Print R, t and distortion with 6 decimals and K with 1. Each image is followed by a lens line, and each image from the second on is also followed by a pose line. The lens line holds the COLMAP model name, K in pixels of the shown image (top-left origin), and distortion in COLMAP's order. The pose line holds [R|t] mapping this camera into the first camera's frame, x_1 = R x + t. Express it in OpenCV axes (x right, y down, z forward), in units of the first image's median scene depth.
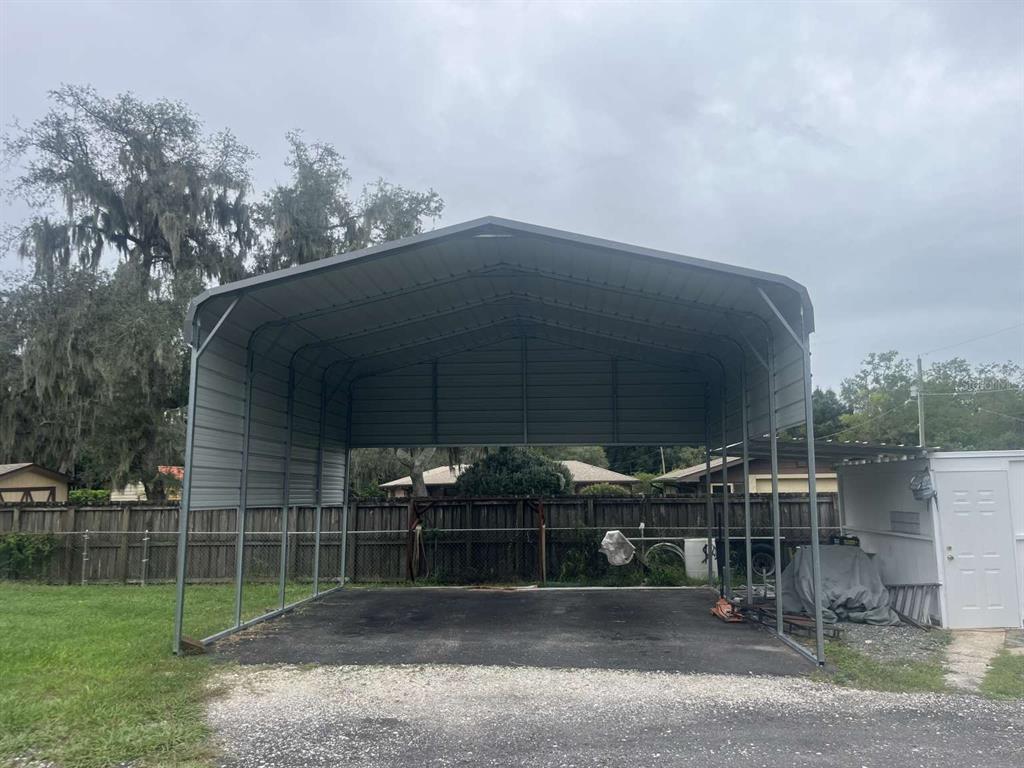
lens RADIAL K [[755.0, 0, 512.0], [0, 755.0, 384.0], [0, 0, 1]] dist [0.044517, -0.077814]
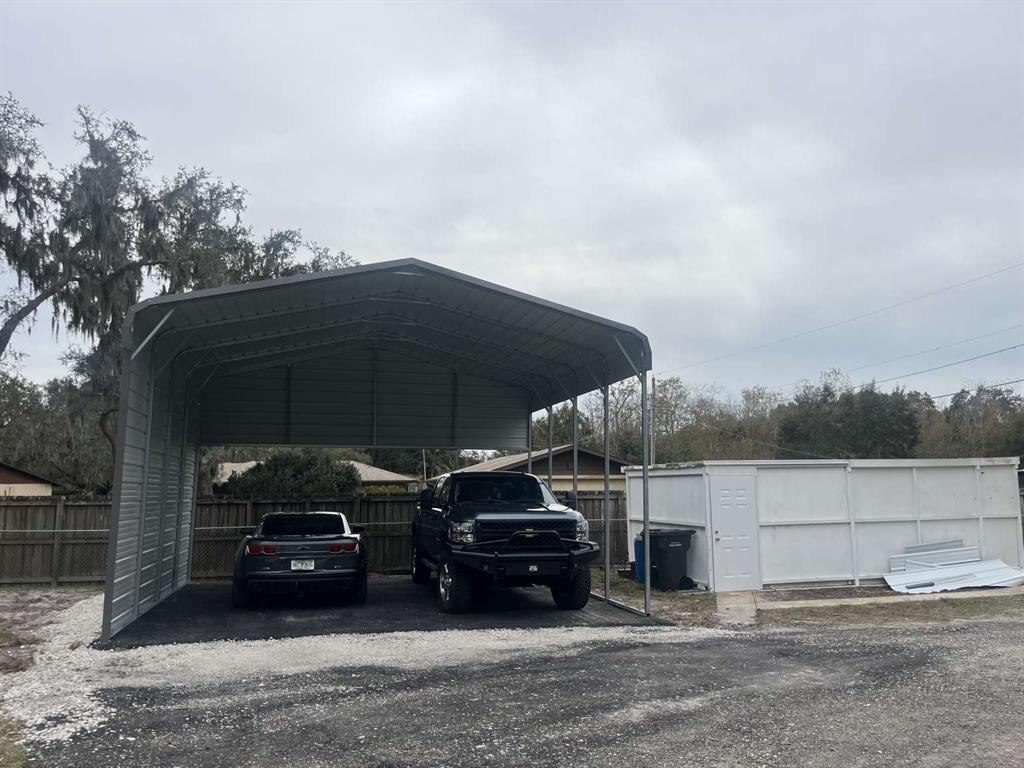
lens RADIAL K [[755.0, 0, 512.0], [0, 755.0, 384.0], [0, 0, 1]] dist [0.044517, -0.077814]
pose [[0.943646, 0.049772, 0.327192, -0.142510], [-0.049959, 0.998721, -0.007837, -0.011262], [-0.327163, -0.008951, 0.944925, -0.096816]]
